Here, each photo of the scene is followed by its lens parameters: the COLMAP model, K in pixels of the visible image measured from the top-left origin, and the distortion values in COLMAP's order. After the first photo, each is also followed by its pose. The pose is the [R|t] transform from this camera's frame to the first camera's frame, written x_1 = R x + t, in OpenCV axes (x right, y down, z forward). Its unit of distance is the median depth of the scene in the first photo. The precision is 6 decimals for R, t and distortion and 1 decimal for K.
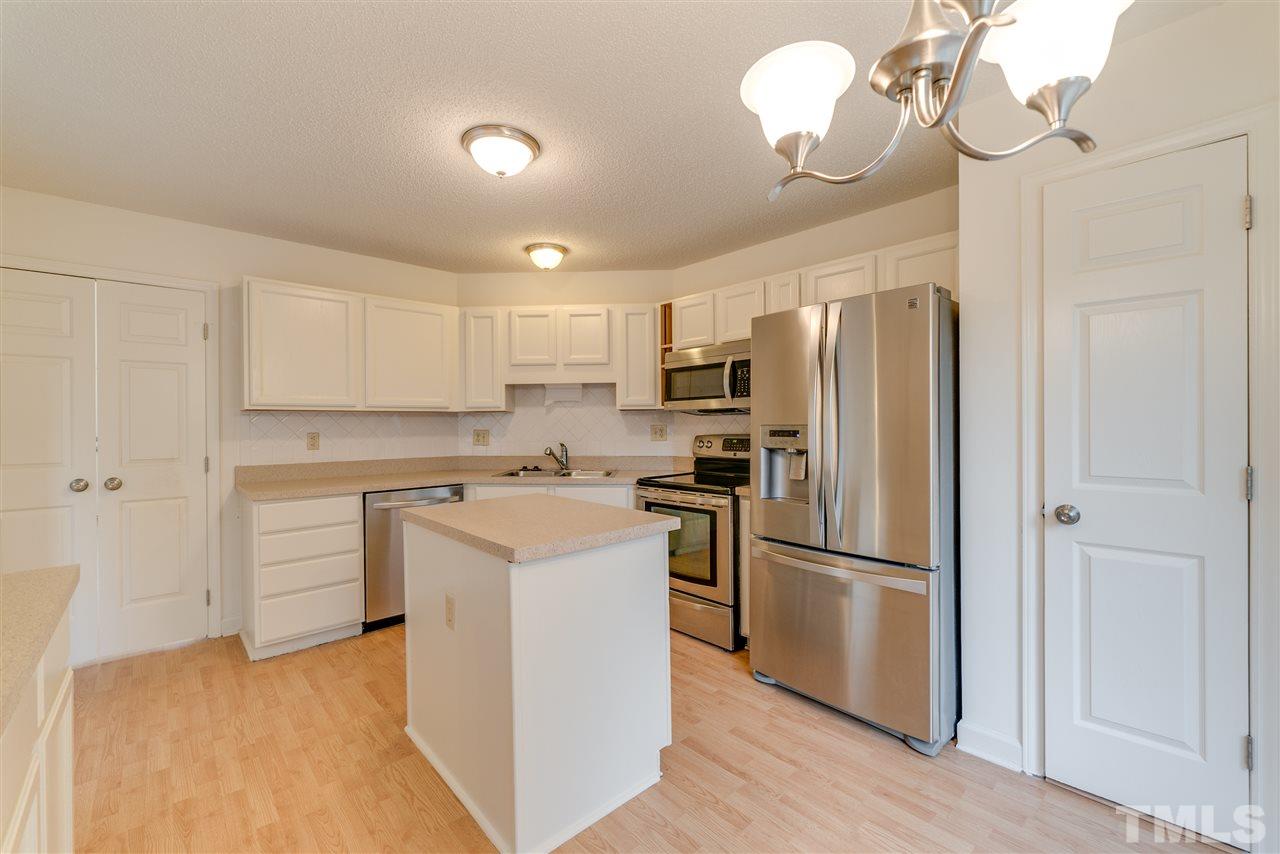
lens RADIAL K [[526.6, 0, 634.7], [0, 526.6, 428.4], [0, 0, 1]] dist [0.000445, 0.000140]
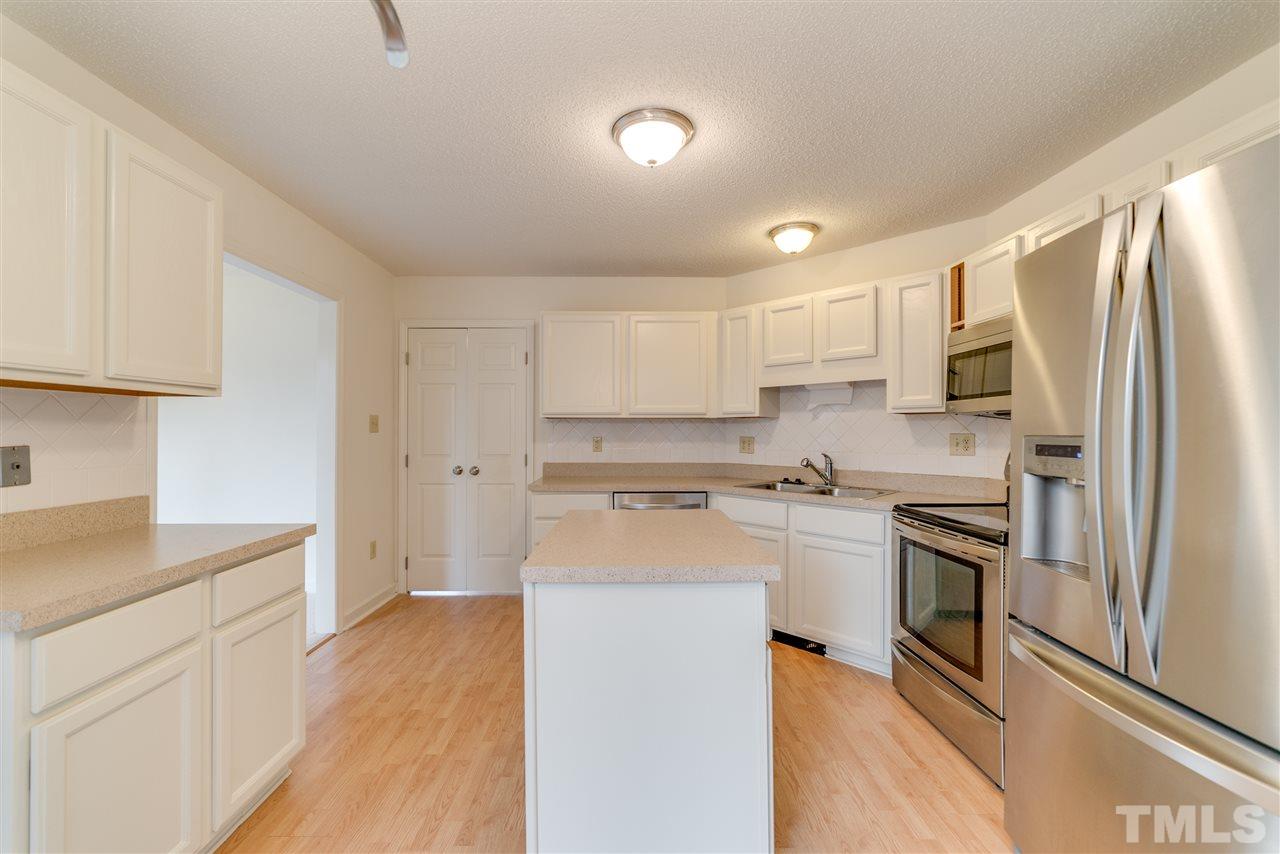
lens RADIAL K [[523.4, 0, 635.3], [0, 523.4, 432.1], [0, 0, 1]] dist [0.000650, -0.000084]
pose [[0.747346, 0.008666, -0.664379, 0.210574], [-0.011723, 0.999931, -0.000143, -0.003310], [0.664332, 0.007895, 0.747396, 0.178356]]
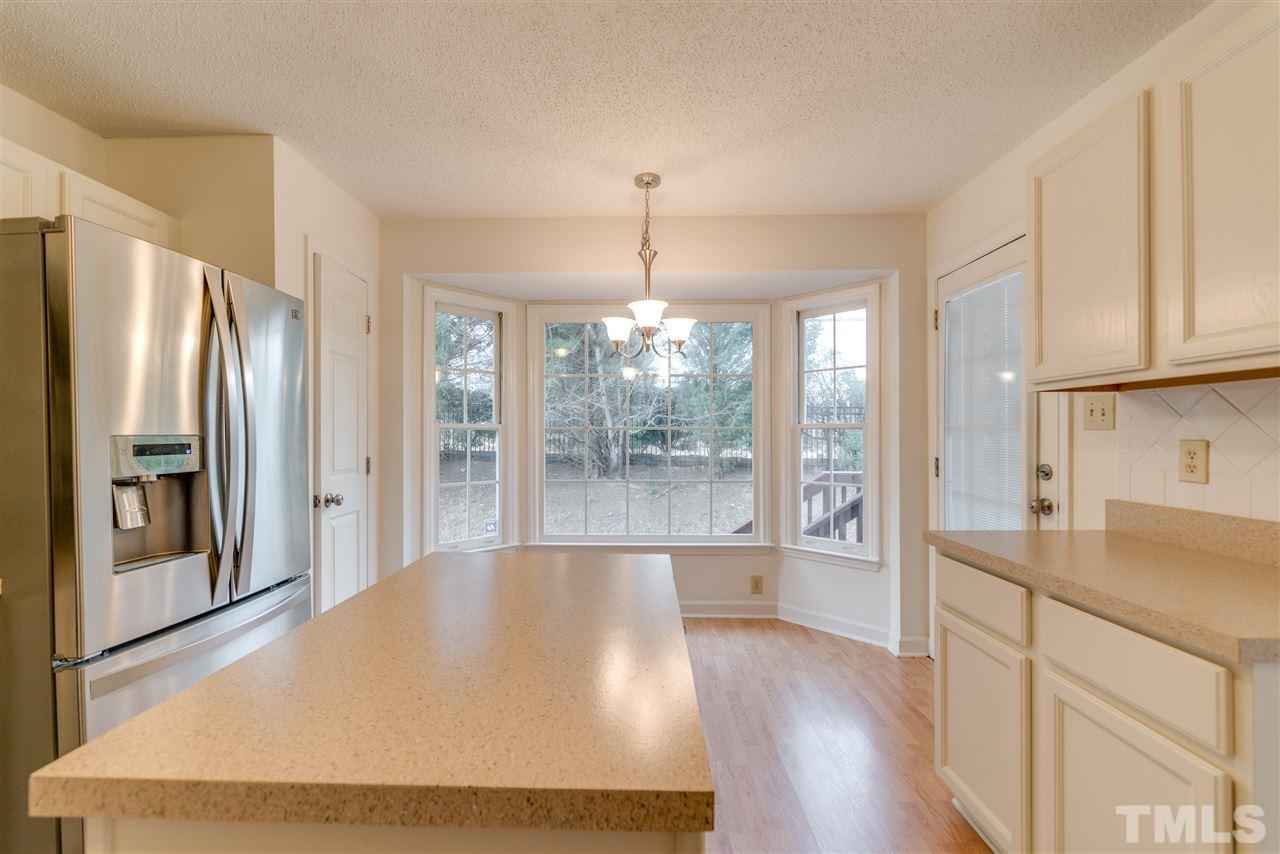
lens RADIAL K [[526.6, 0, 634.7], [0, 526.6, 428.4], [0, 0, 1]] dist [0.000445, 0.000140]
pose [[-0.721908, 0.011620, 0.691891, -0.338306], [0.010961, 0.999926, -0.005357, -0.003284], [-0.691902, 0.003717, -0.721982, 0.702172]]
